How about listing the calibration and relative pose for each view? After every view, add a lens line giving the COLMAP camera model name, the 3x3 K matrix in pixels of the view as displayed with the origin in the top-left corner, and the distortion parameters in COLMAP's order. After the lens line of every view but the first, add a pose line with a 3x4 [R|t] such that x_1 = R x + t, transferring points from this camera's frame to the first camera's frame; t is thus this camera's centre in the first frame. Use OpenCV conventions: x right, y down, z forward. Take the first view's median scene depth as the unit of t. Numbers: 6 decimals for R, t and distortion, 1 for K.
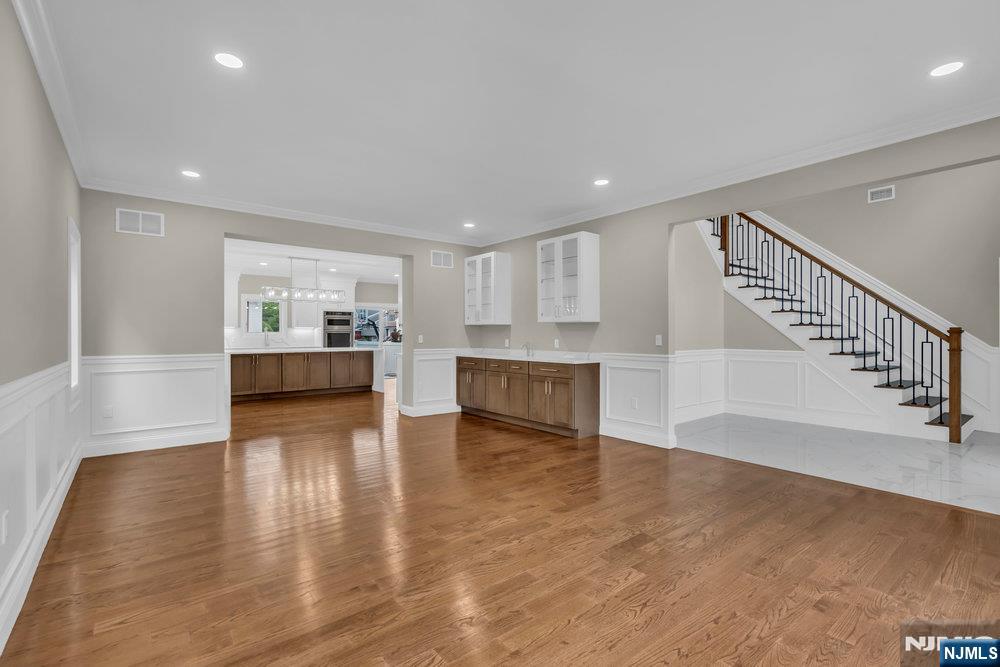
lens RADIAL K [[459.0, 0, 500.0], [0, 459.0, 333.5], [0, 0, 1]] dist [0.002626, -0.000087]
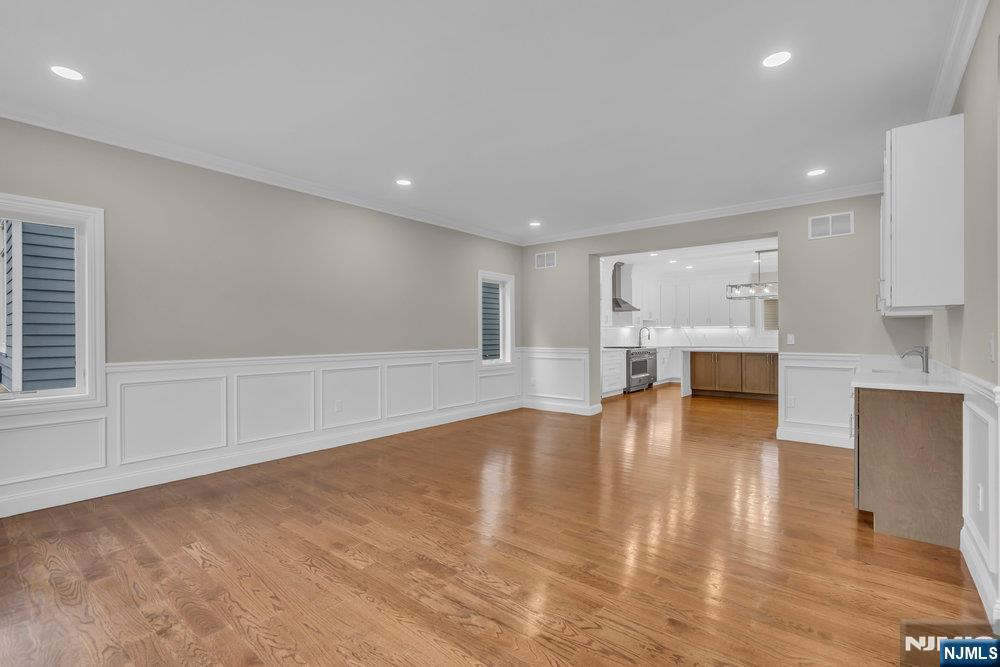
lens RADIAL K [[459.0, 0, 500.0], [0, 459.0, 333.5], [0, 0, 1]] dist [0.002626, -0.000087]
pose [[0.198331, -0.002264, -0.980133, 0.387856], [0.003821, 0.999992, -0.001536, 0.001428], [0.980128, -0.003441, 0.198338, 0.309312]]
